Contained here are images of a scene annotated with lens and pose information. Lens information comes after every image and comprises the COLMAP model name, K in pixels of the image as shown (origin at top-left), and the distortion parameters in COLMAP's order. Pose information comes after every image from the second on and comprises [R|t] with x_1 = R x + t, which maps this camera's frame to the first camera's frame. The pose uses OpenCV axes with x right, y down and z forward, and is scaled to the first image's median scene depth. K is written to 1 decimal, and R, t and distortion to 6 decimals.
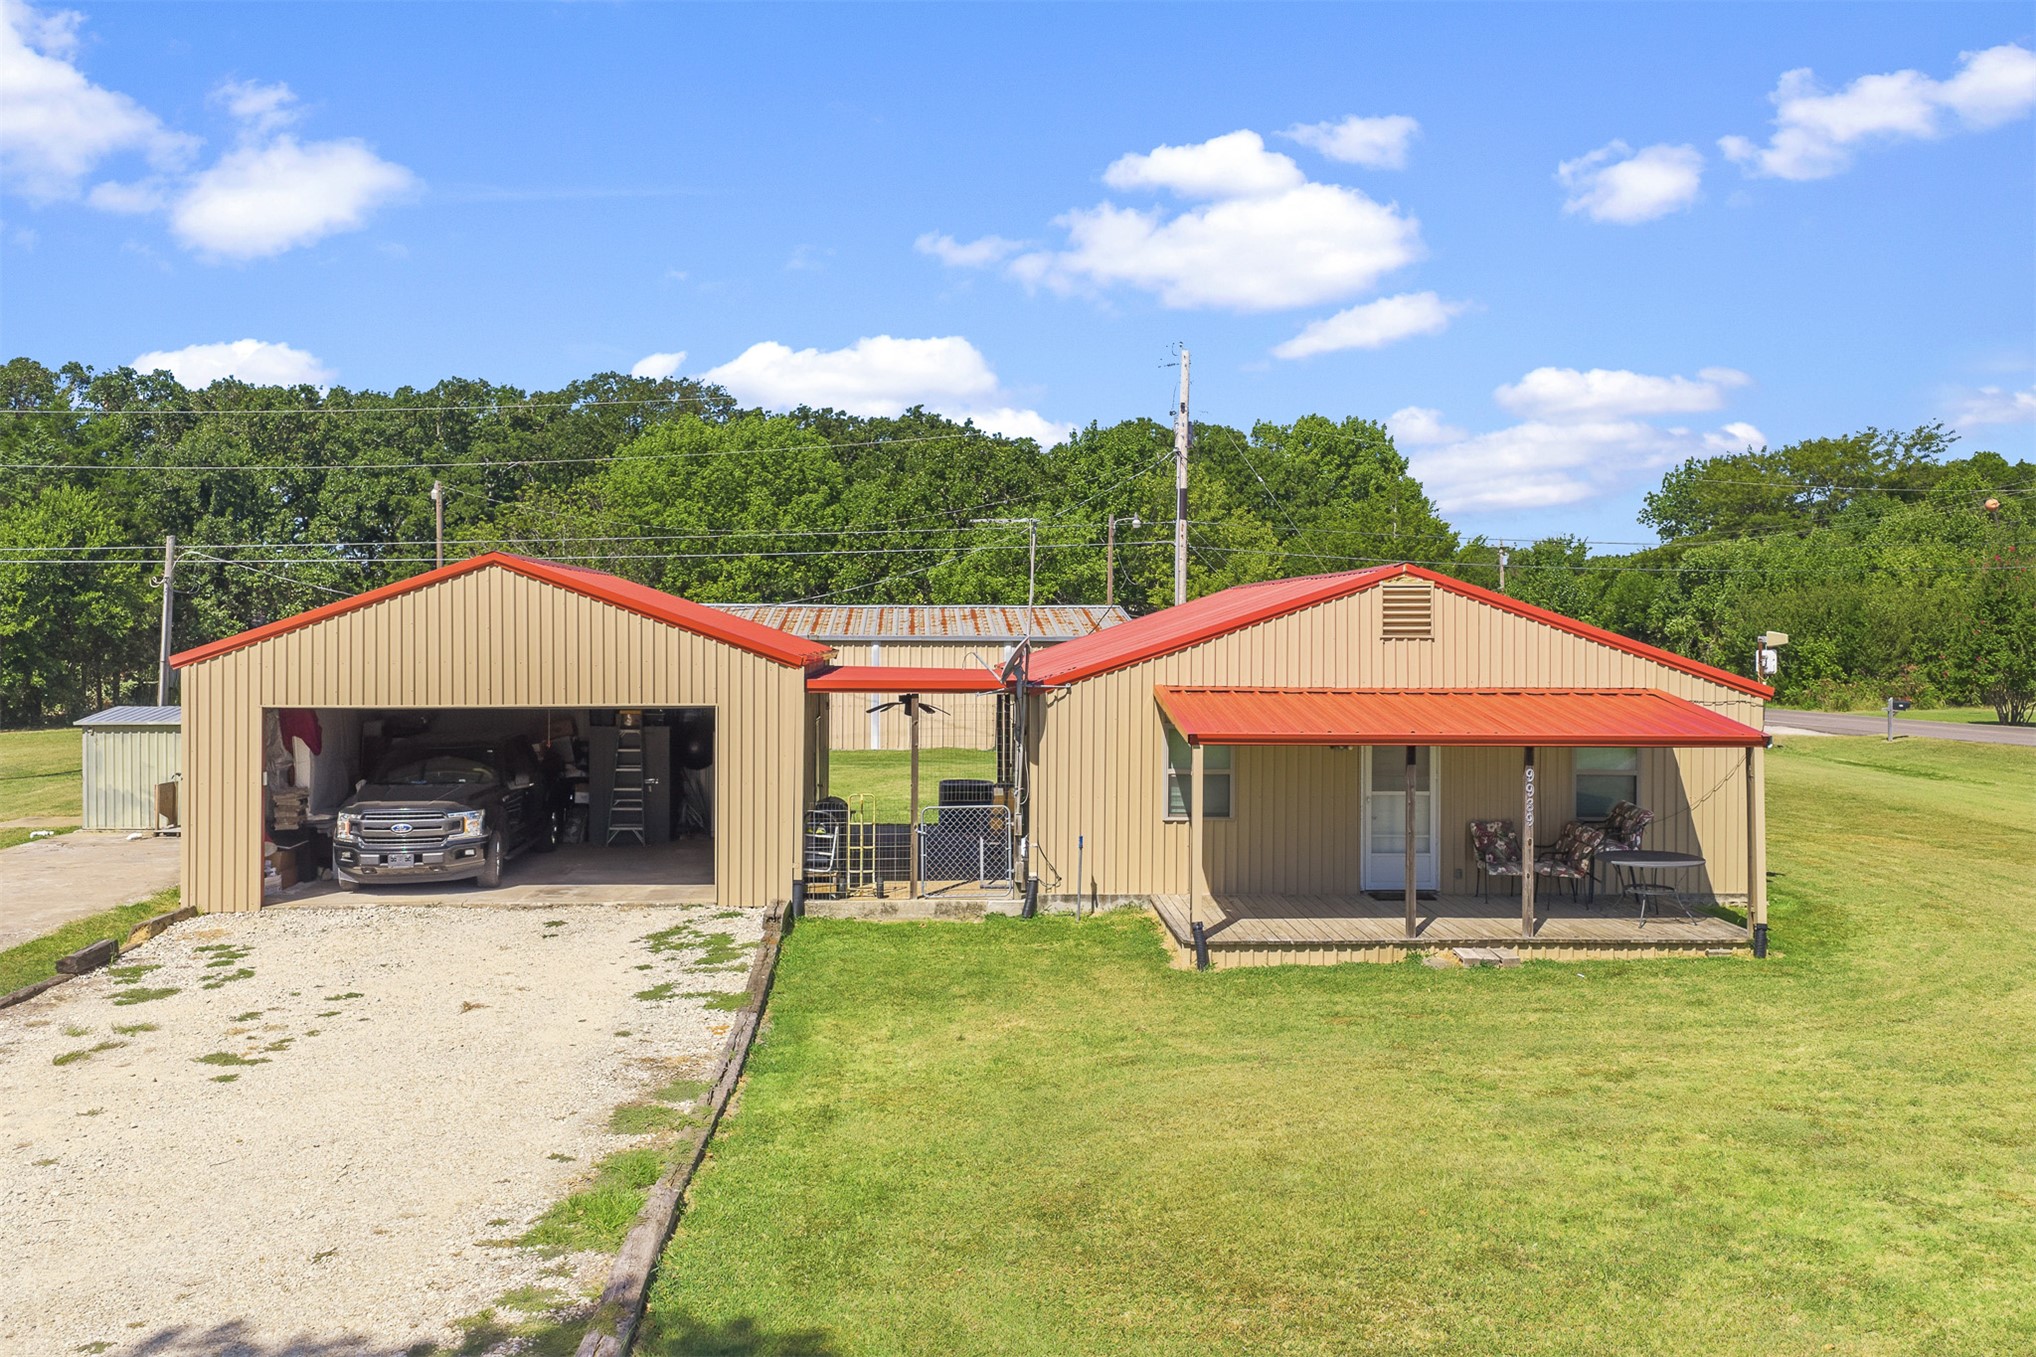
lens RADIAL K [[1791.4, 0, 1025.8], [0, 1791.4, 639.1], [0, 0, 1]] dist [0.010502, -0.017242]
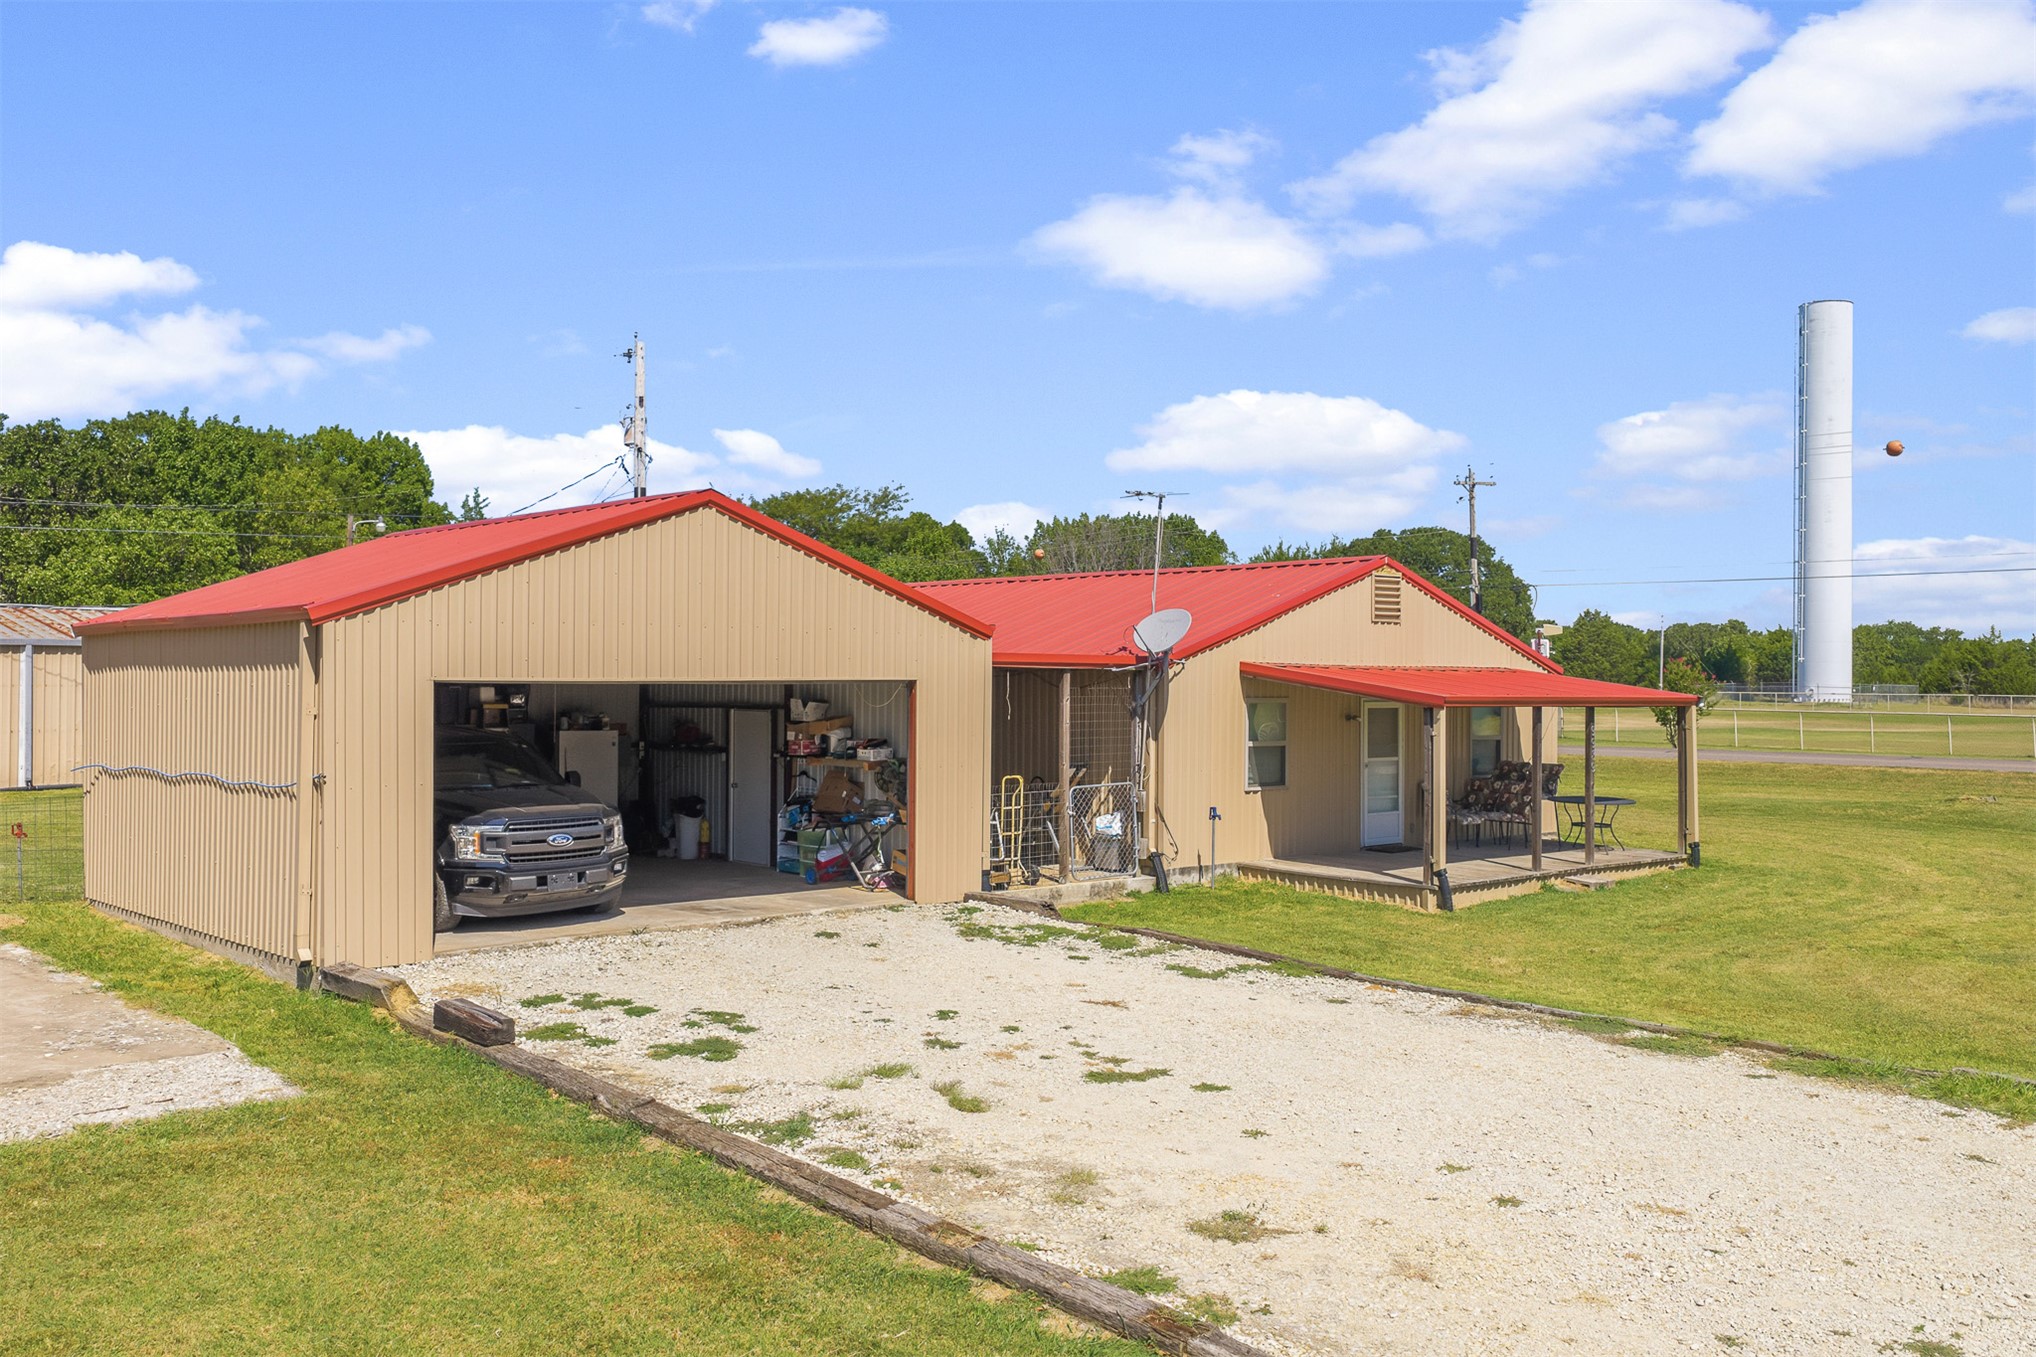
lens RADIAL K [[1746.4, 0, 1024.9], [0, 1746.4, 739.9], [0, 0, 1]] dist [0.005582, -0.004014]
pose [[0.768144, -0.020409, 0.639951, -0.672906], [-0.000190, 0.999485, 0.032103, 0.038588], [-0.640277, -0.024782, 0.767745, 0.297850]]
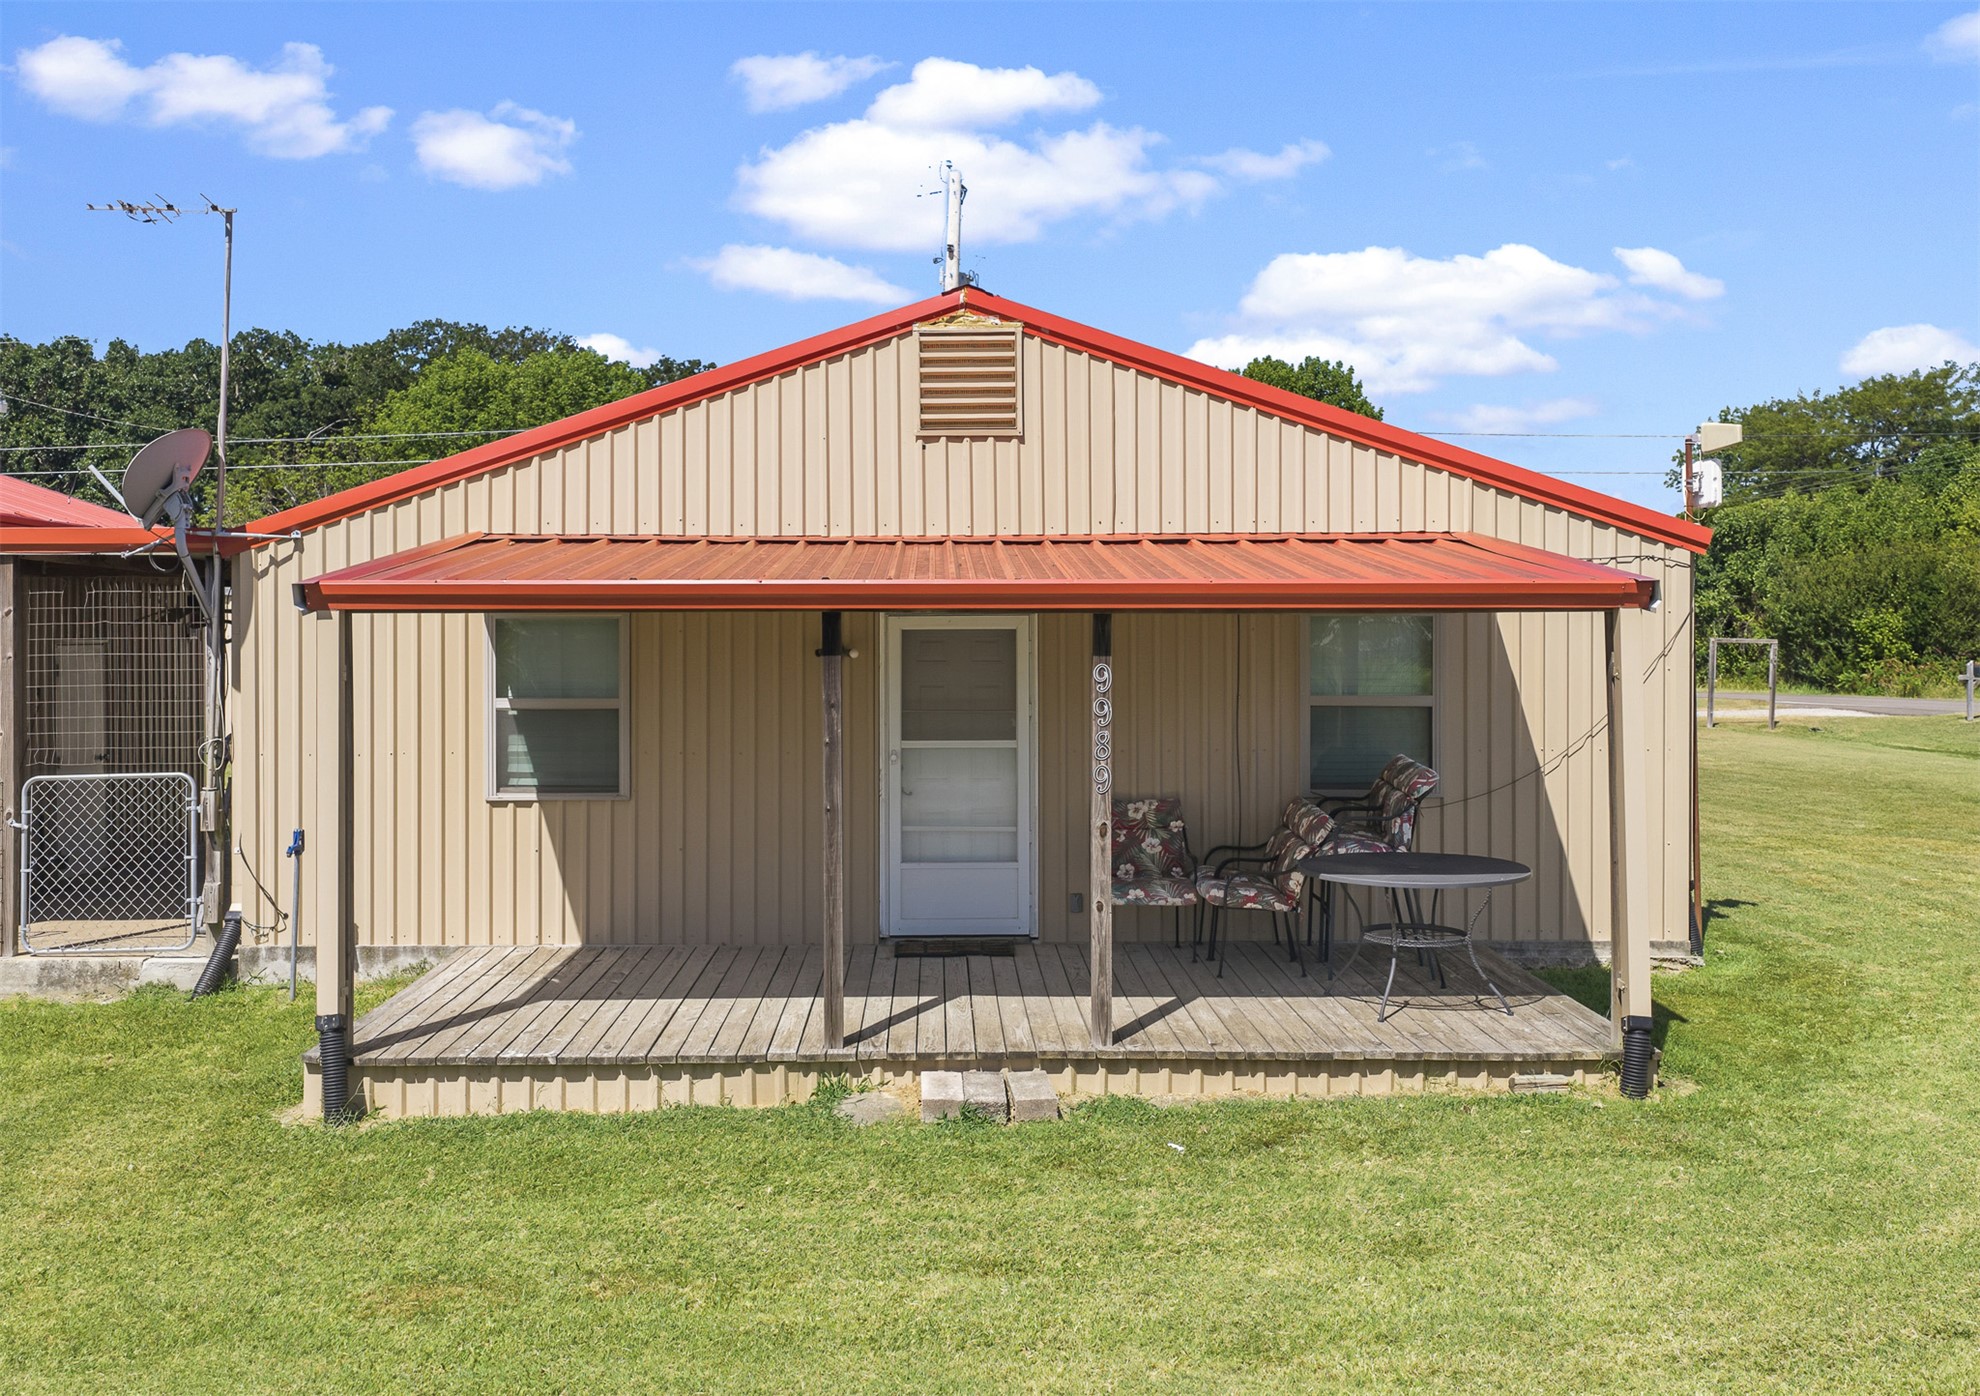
lens RADIAL K [[1903.0, 0, 956.4], [0, 1903.0, 661.5], [0, 0, 1]] dist [0.010767, -0.009232]
pose [[0.999040, -0.008146, -0.043042, 0.231944], [0.008218, 0.999965, 0.001496, 0.062064], [0.043028, -0.001848, 0.999072, 0.465646]]
